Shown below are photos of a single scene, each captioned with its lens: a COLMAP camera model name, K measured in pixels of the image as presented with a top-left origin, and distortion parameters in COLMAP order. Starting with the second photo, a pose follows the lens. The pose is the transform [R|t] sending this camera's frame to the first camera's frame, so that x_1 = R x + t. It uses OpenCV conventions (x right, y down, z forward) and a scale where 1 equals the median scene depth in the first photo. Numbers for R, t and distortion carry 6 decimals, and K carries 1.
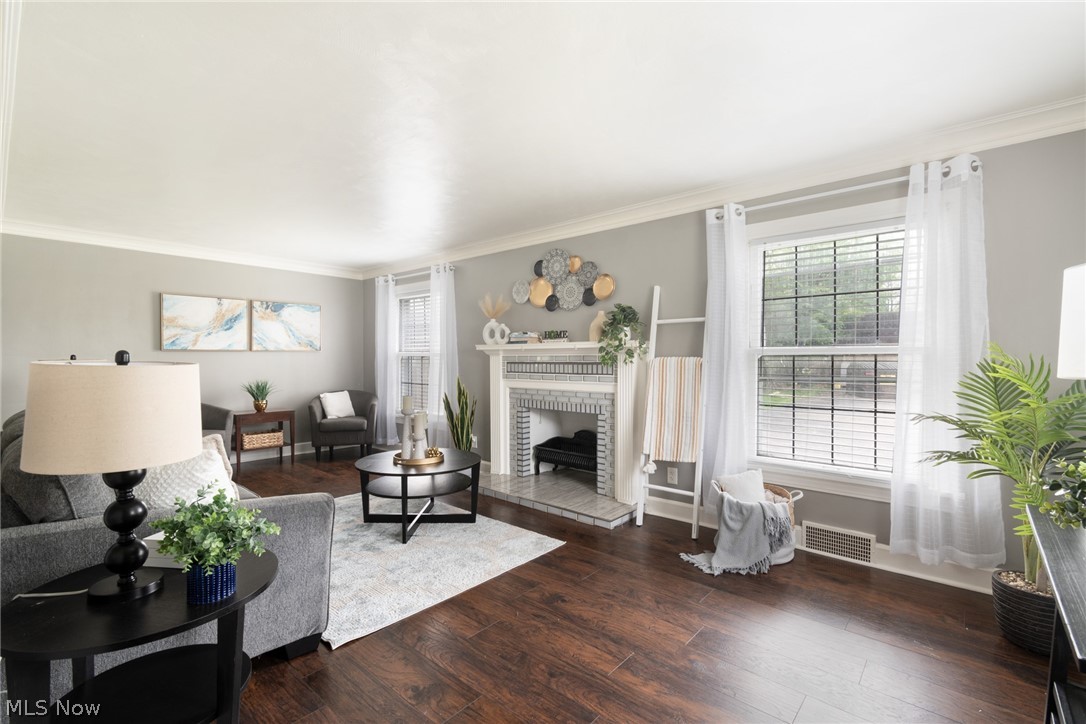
lens RADIAL K [[487.9, 0, 548.0], [0, 487.9, 366.7], [0, 0, 1]] dist [0.003094, 0.000845]
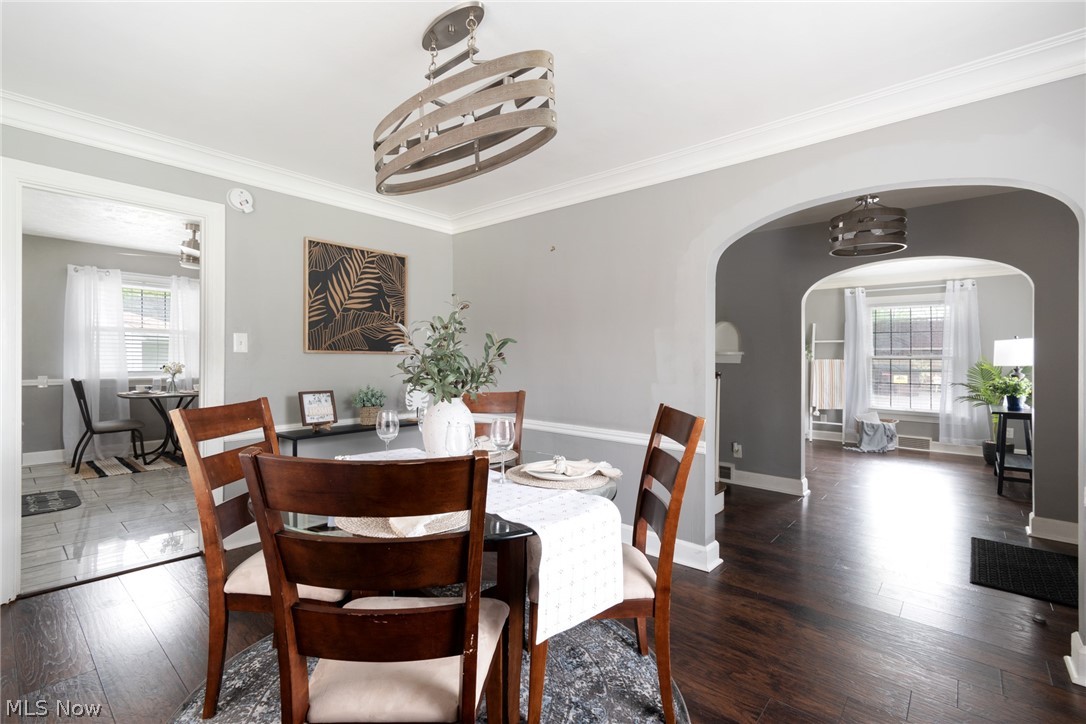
lens RADIAL K [[487.9, 0, 547.4], [0, 487.9, 355.7], [0, 0, 1]] dist [0.003094, 0.000845]
pose [[0.999957, 0.009307, 0.000584, -0.941169], [-0.009293, 0.999766, -0.019523, 0.016196], [-0.000765, 0.019517, 0.999809, -1.075373]]
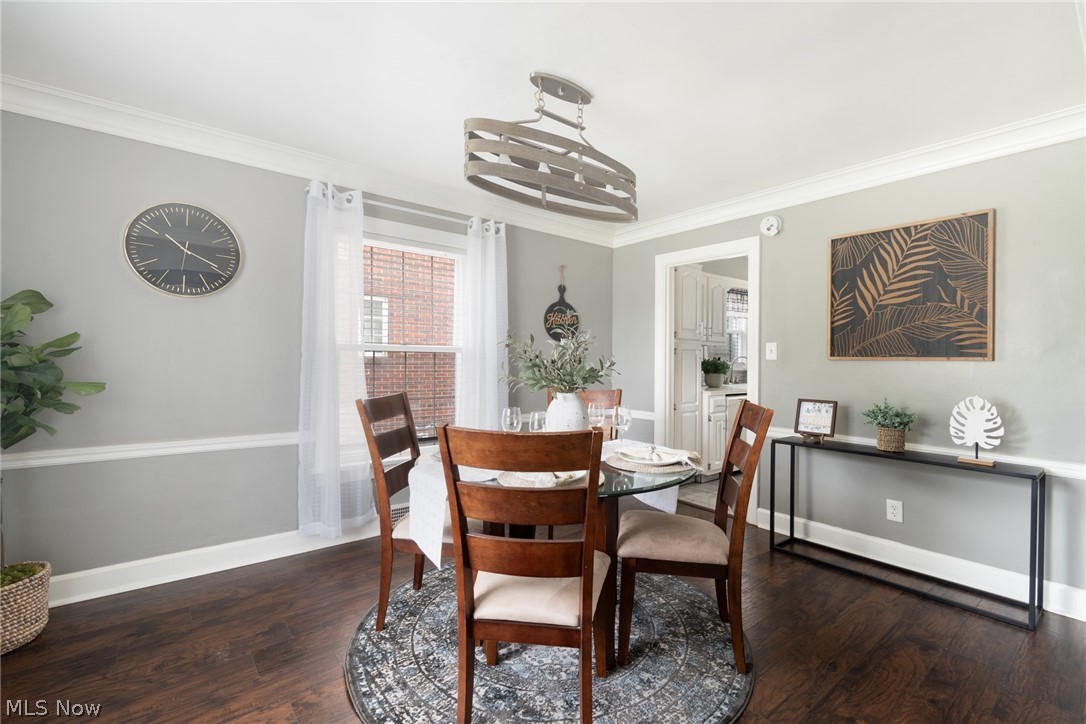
lens RADIAL K [[487.9, 0, 543.5], [0, 487.9, 364.2], [0, 0, 1]] dist [0.003094, 0.000845]
pose [[-0.185086, 0.016183, -0.982589, -0.430048], [-0.017027, 0.999661, 0.019672, -0.003616], [0.982575, 0.020372, -0.184748, -0.481833]]
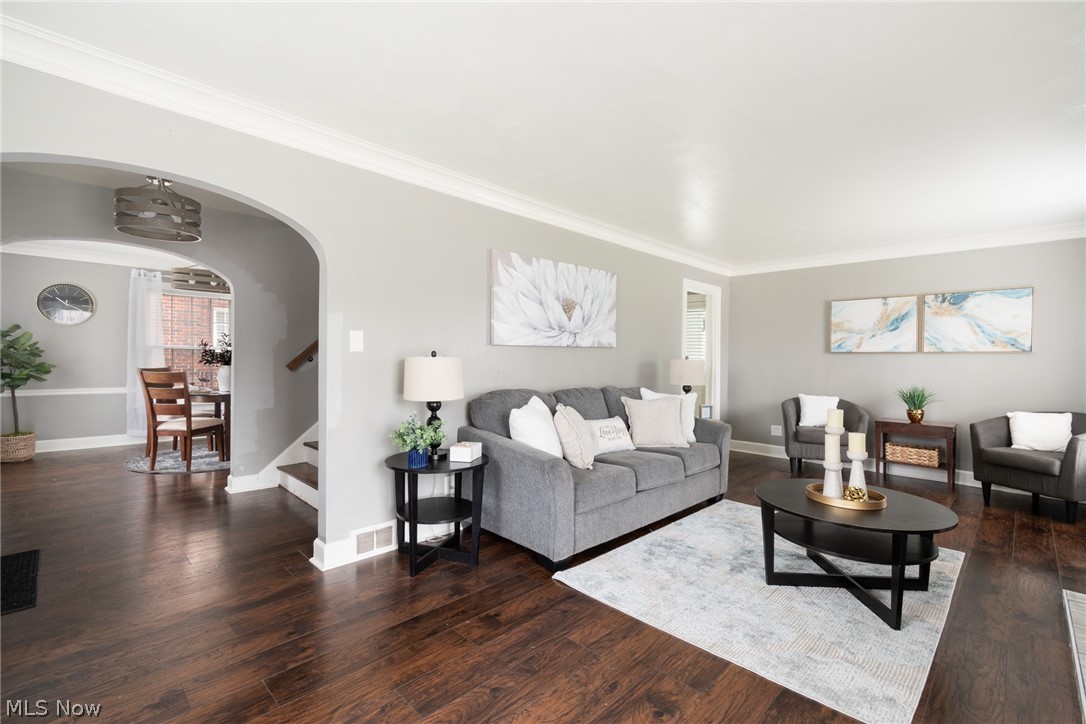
lens RADIAL K [[487.9, 0, 539.9], [0, 487.9, 359.8], [0, 0, 1]] dist [0.003094, 0.000845]
pose [[-0.082431, 0.002986, -0.996592, 1.416006], [-0.030133, 0.999531, 0.005487, -0.018443], [0.996141, 0.030482, -0.082302, 1.728580]]
